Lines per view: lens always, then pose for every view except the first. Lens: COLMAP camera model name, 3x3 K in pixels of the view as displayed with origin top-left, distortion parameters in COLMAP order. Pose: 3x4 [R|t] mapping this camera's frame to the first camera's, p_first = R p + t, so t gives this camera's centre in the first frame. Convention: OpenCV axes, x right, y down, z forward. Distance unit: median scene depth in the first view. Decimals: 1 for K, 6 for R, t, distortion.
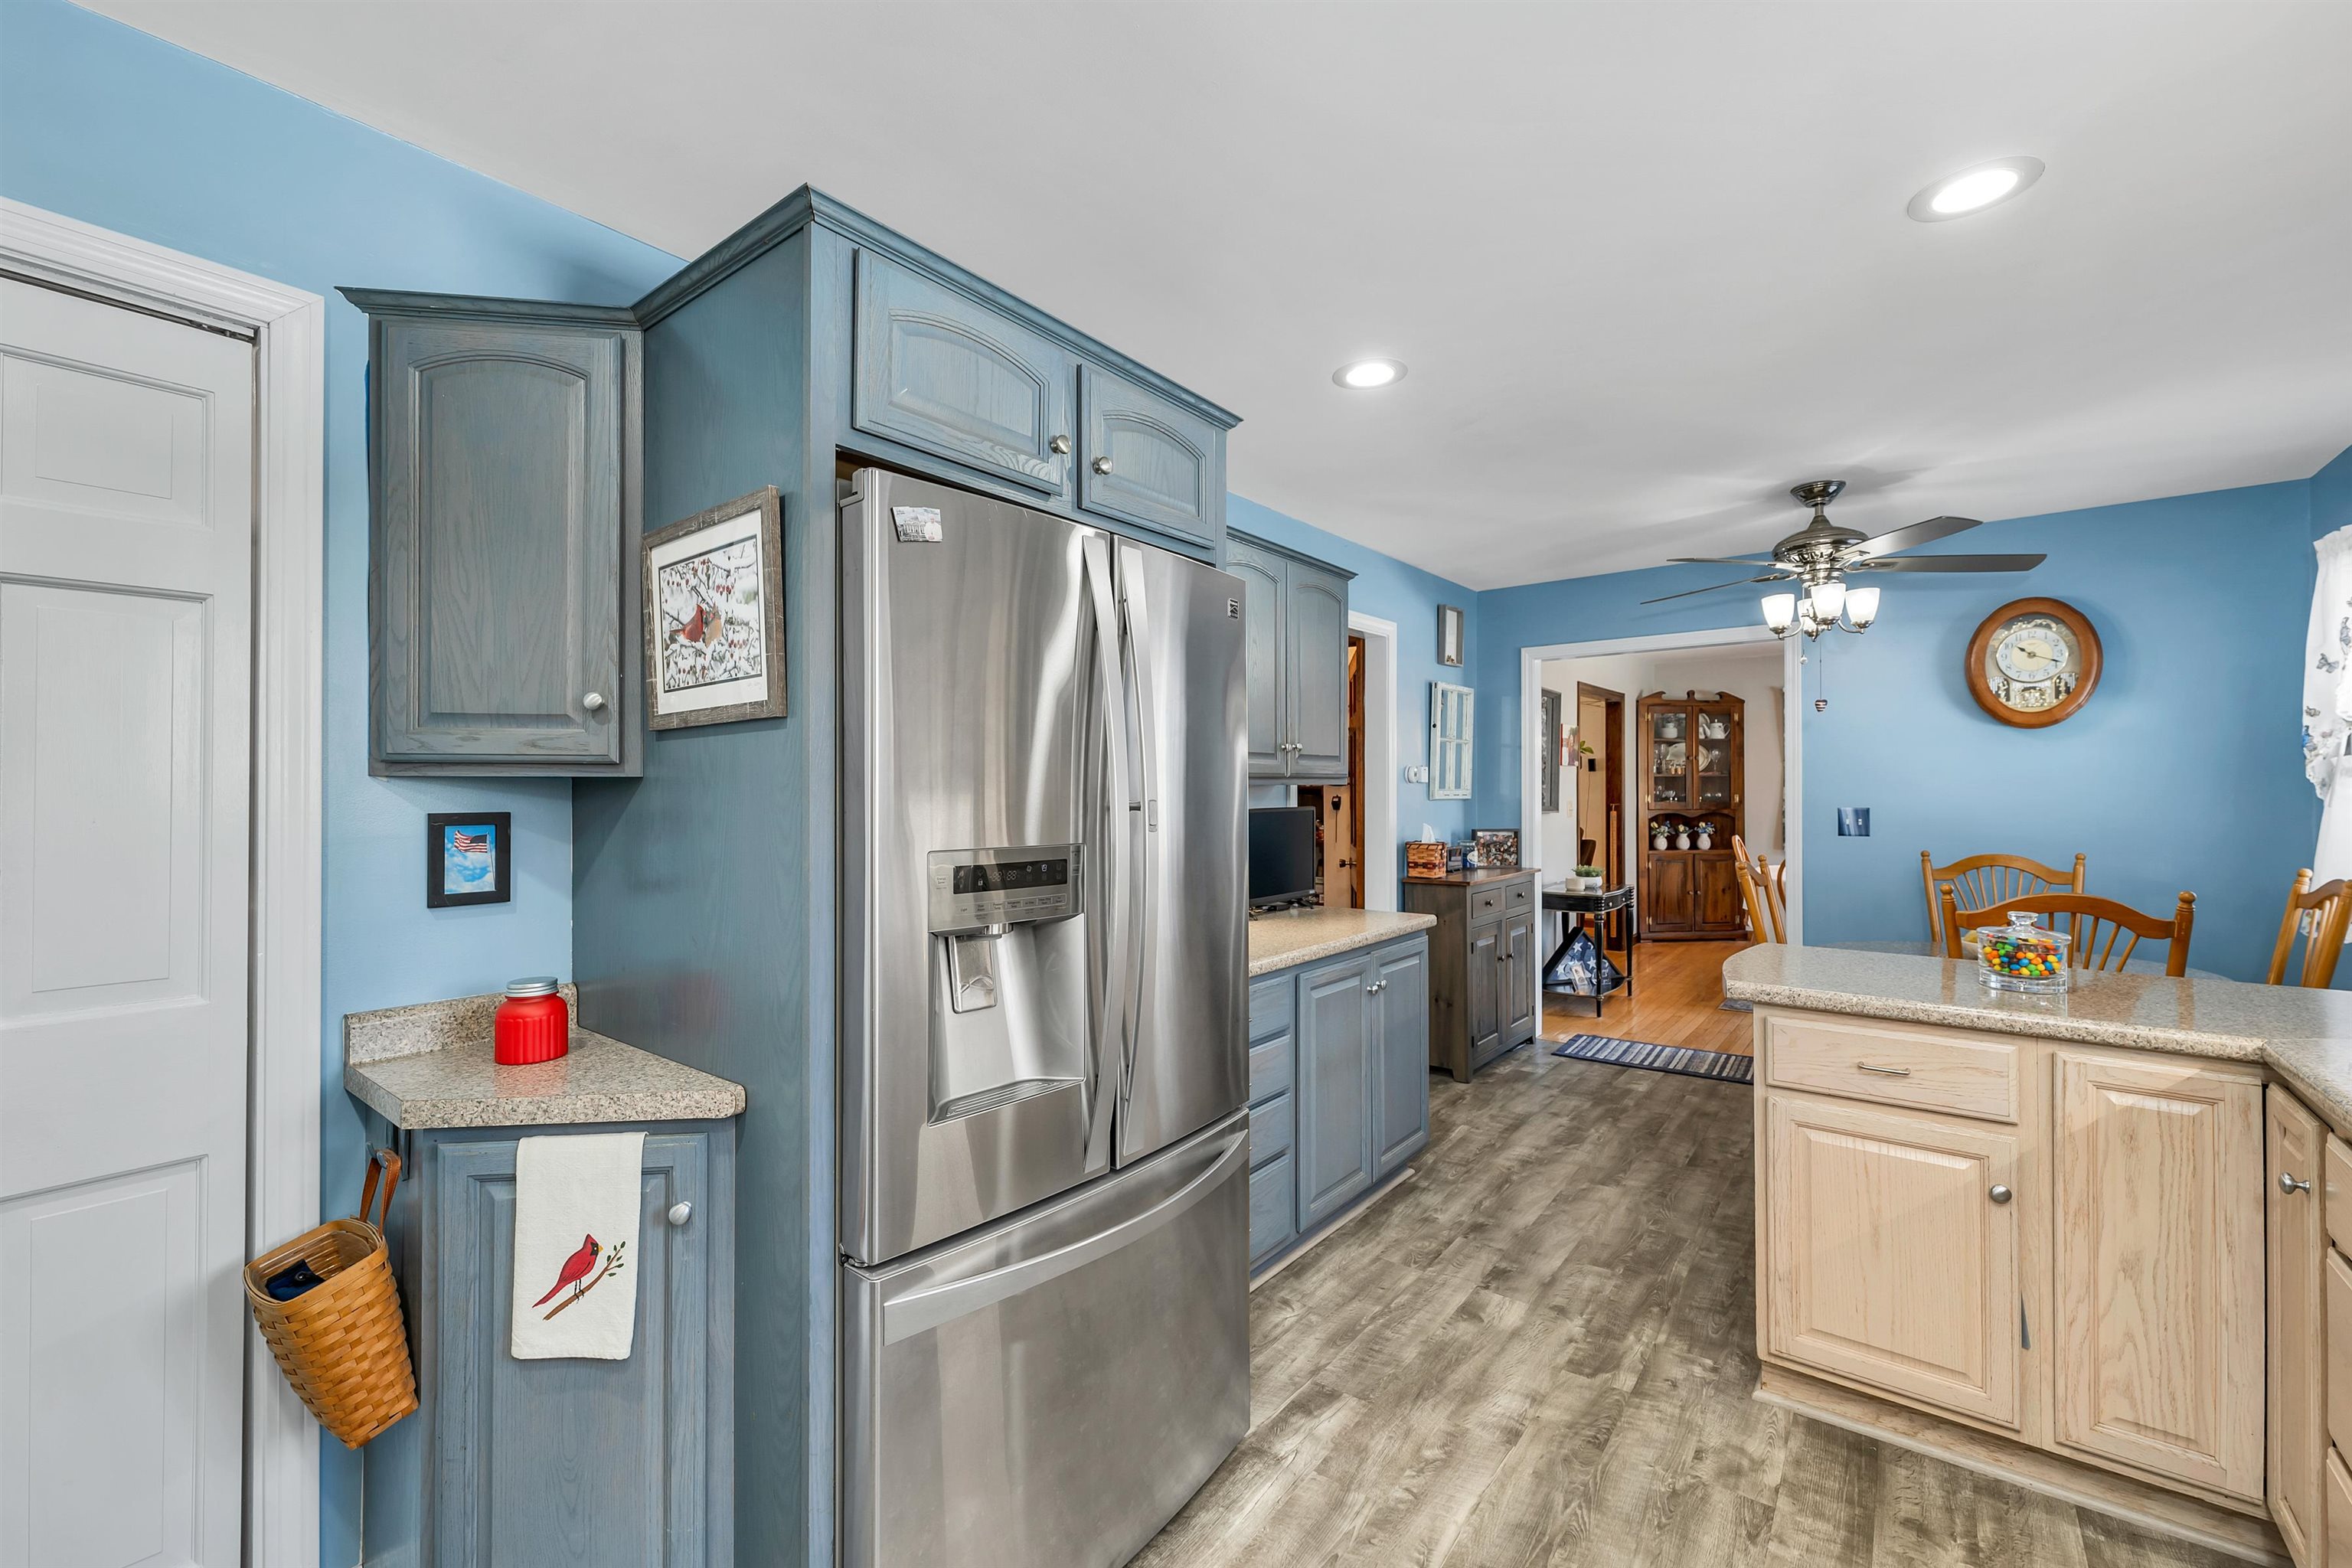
lens RADIAL K [[985.3, 0, 1123.2], [0, 985.3, 772.5], [0, 0, 1]] dist [-0.002995, 0.001025]
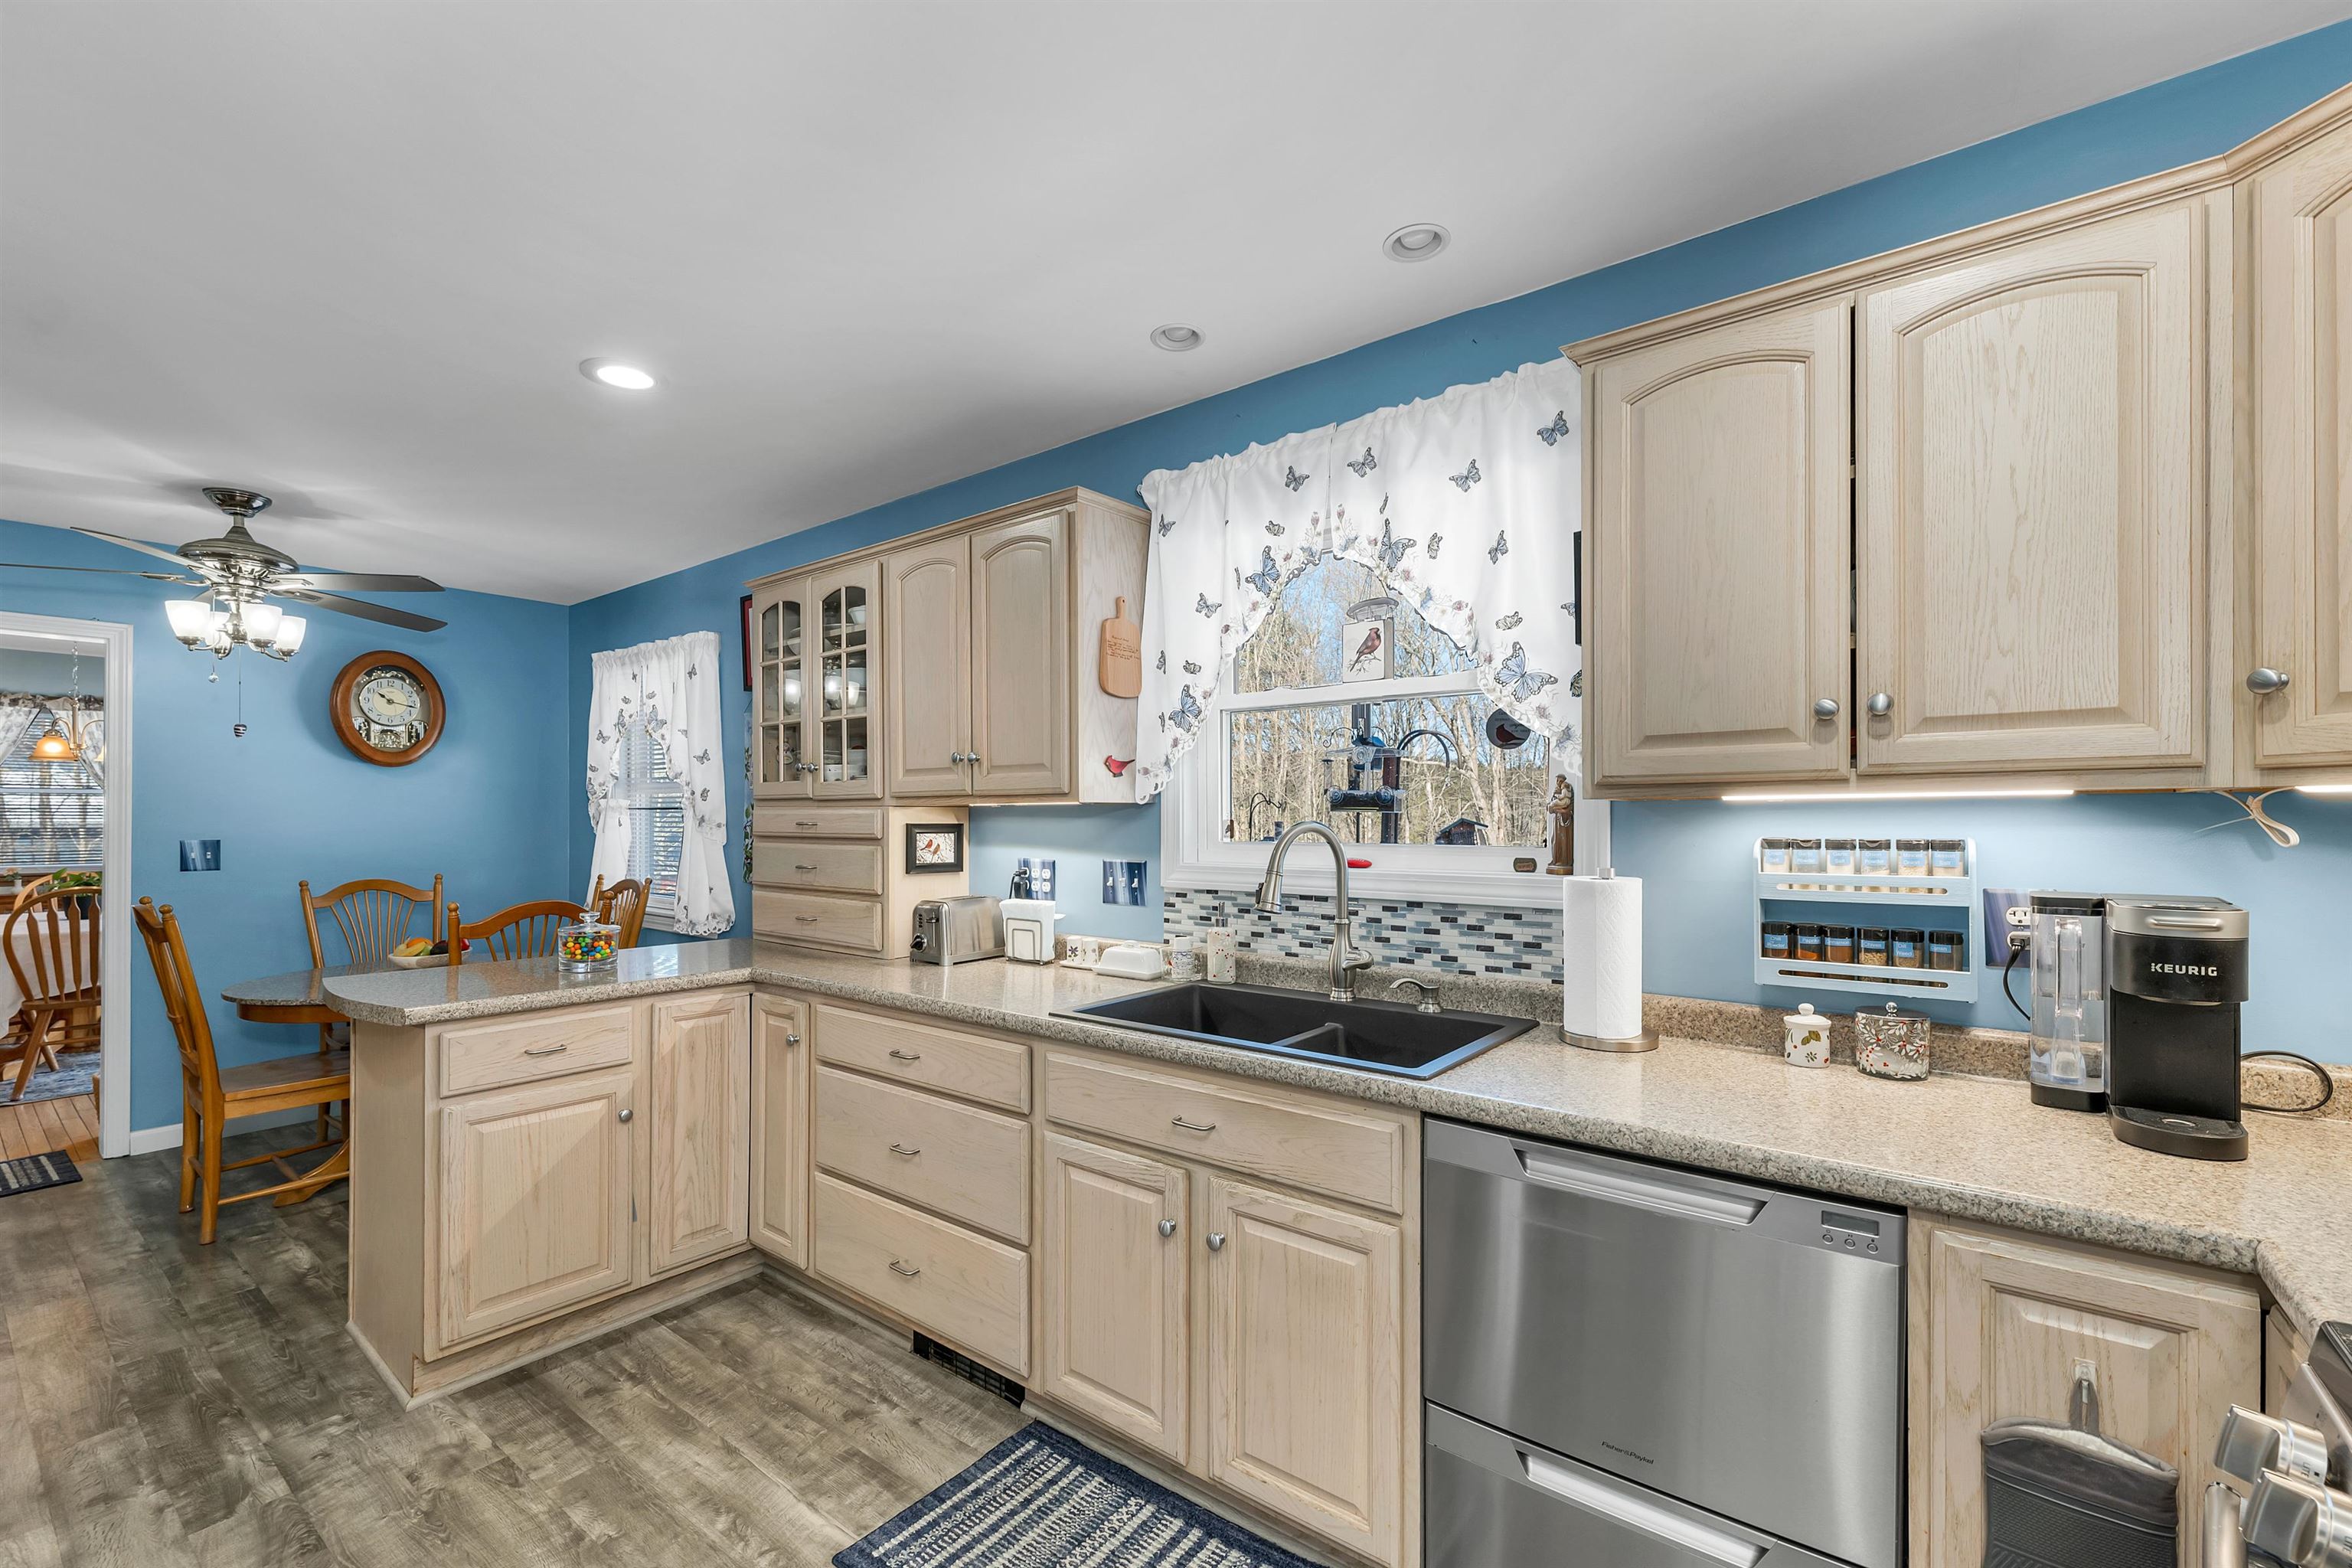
lens RADIAL K [[985.3, 0, 1179.1], [0, 985.3, 795.7], [0, 0, 1]] dist [-0.002995, 0.001025]
pose [[-0.031448, 0.026784, 0.999146, -0.410698], [-0.019076, 0.999443, -0.027392, 0.004108], [-0.999323, -0.019922, -0.030919, 0.223413]]
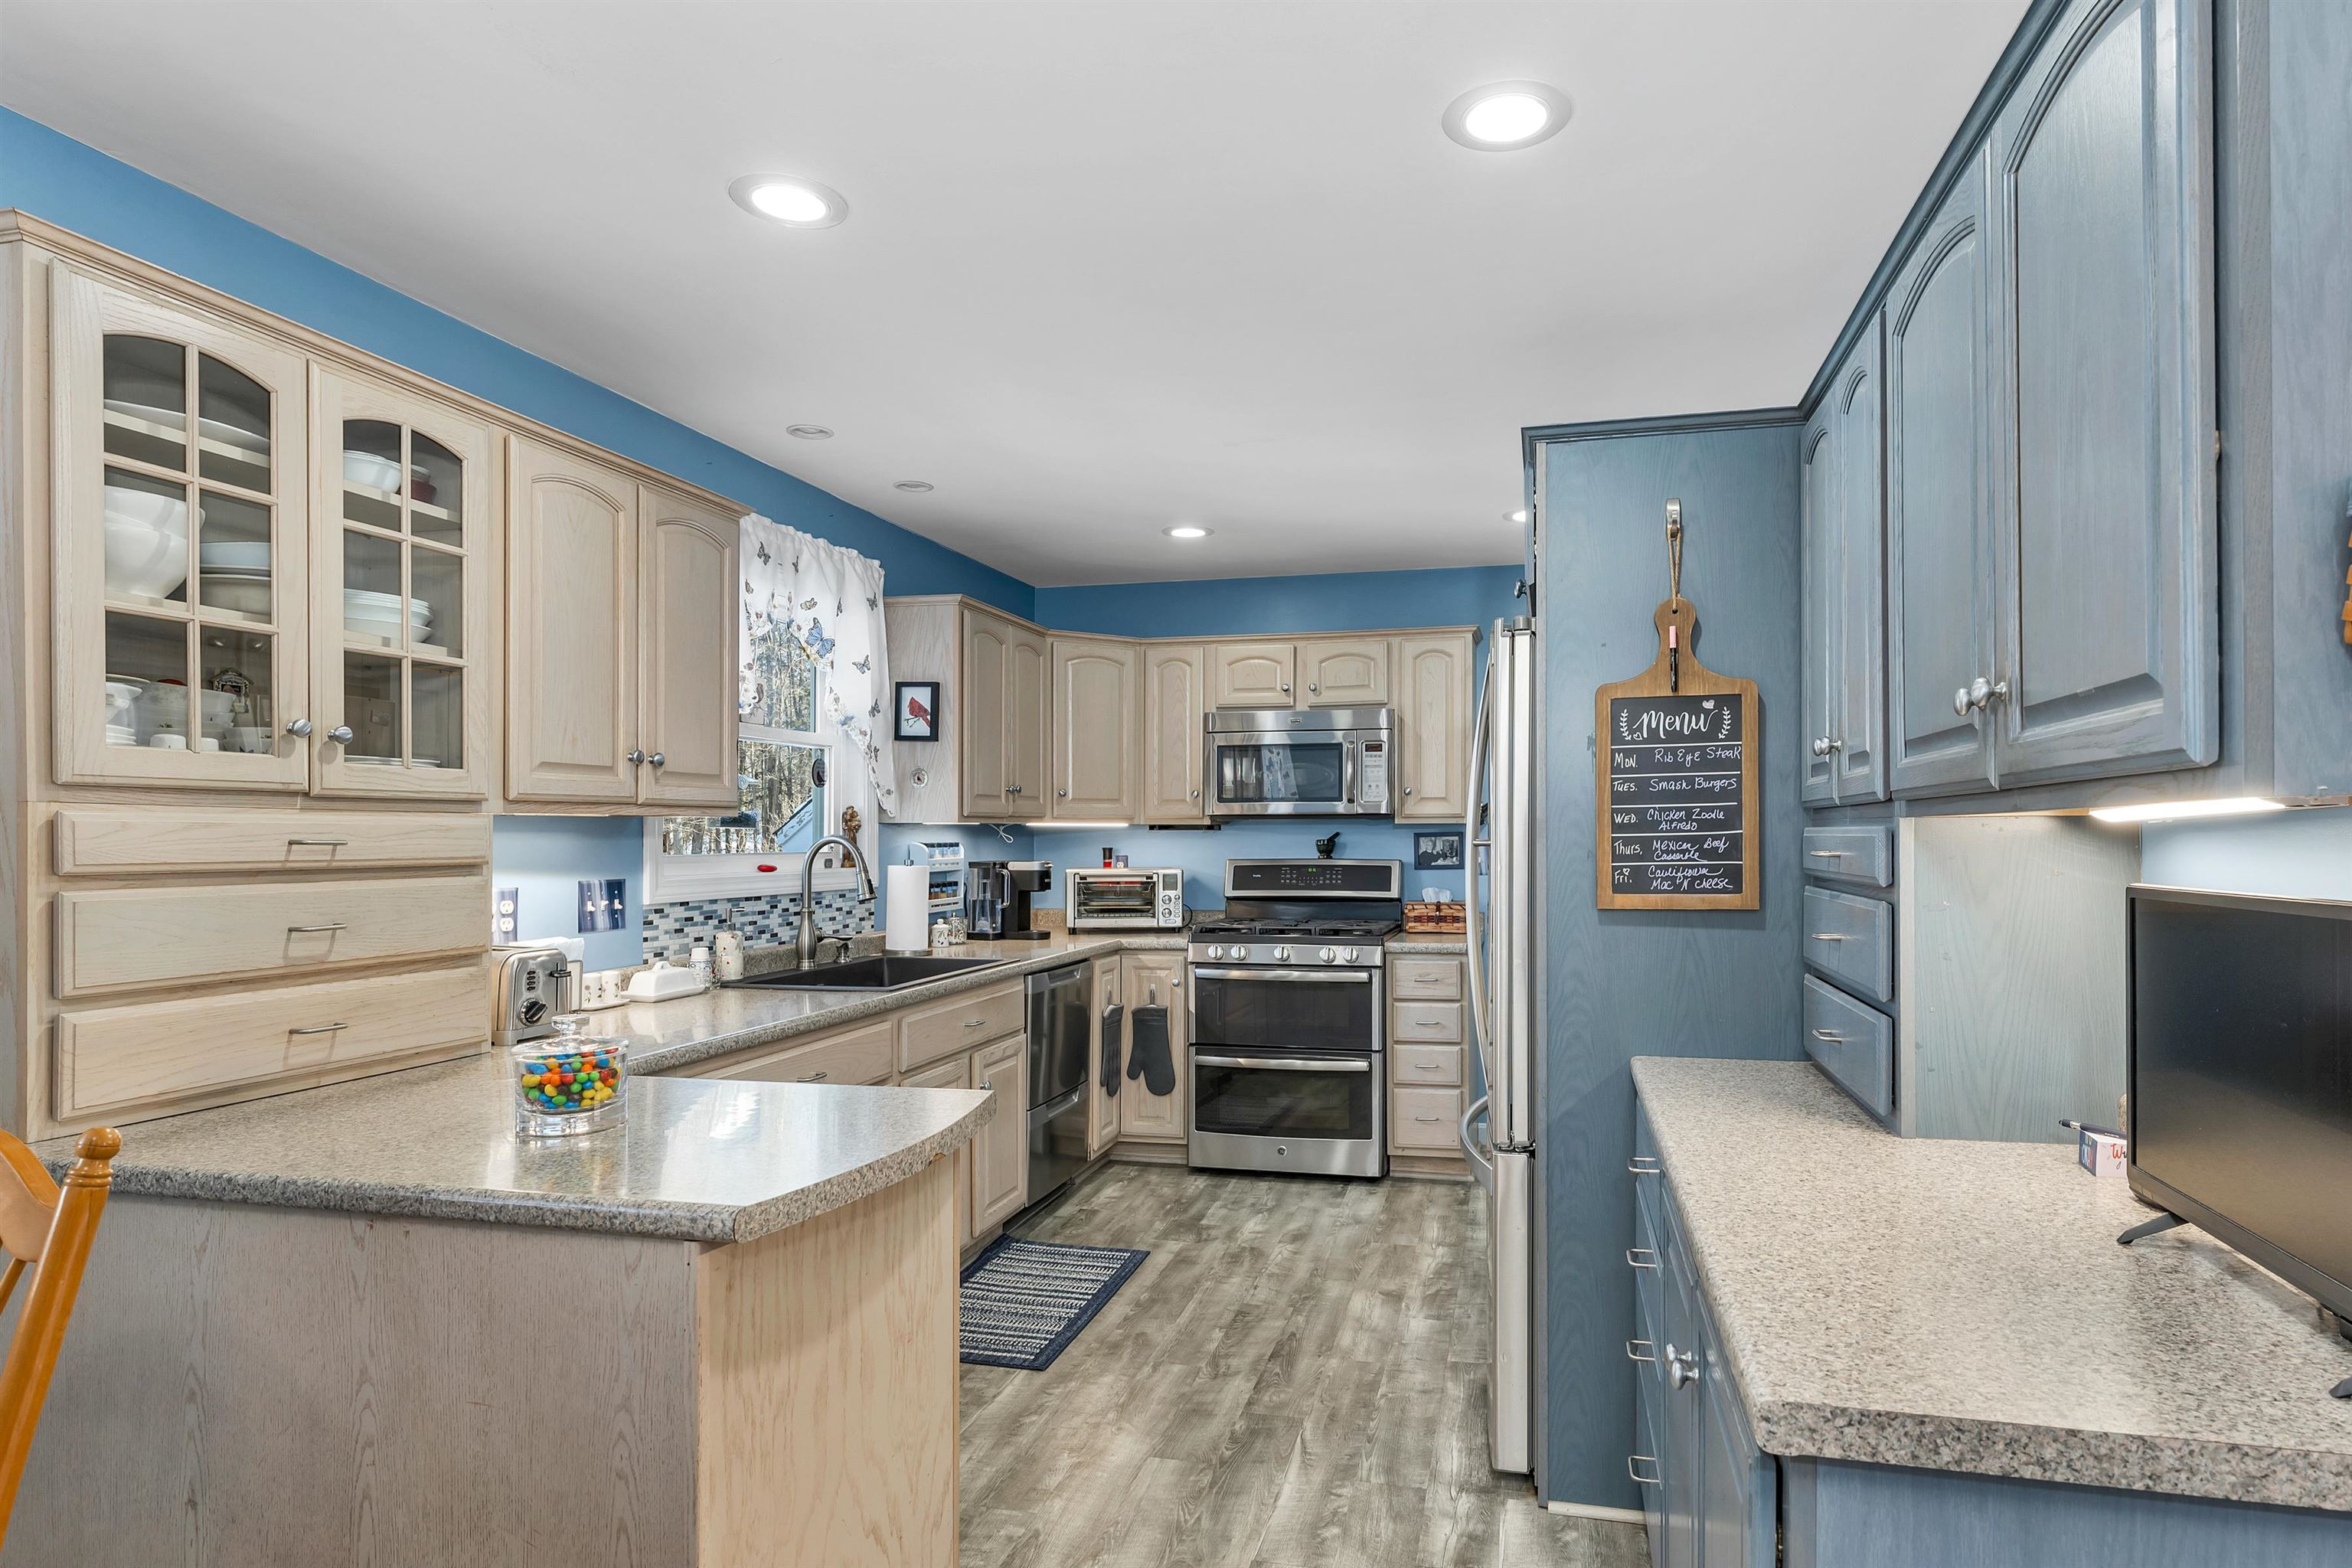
lens RADIAL K [[1282.6, 0, 1257.8], [0, 1282.6, 843.4], [0, 0, 1]] dist [0.005090, -0.002108]
pose [[-0.890039, 0.019768, -0.455456, 0.814909], [0.027704, 0.999558, -0.010755, 0.046160], [0.455043, -0.022190, -0.890193, 1.836684]]
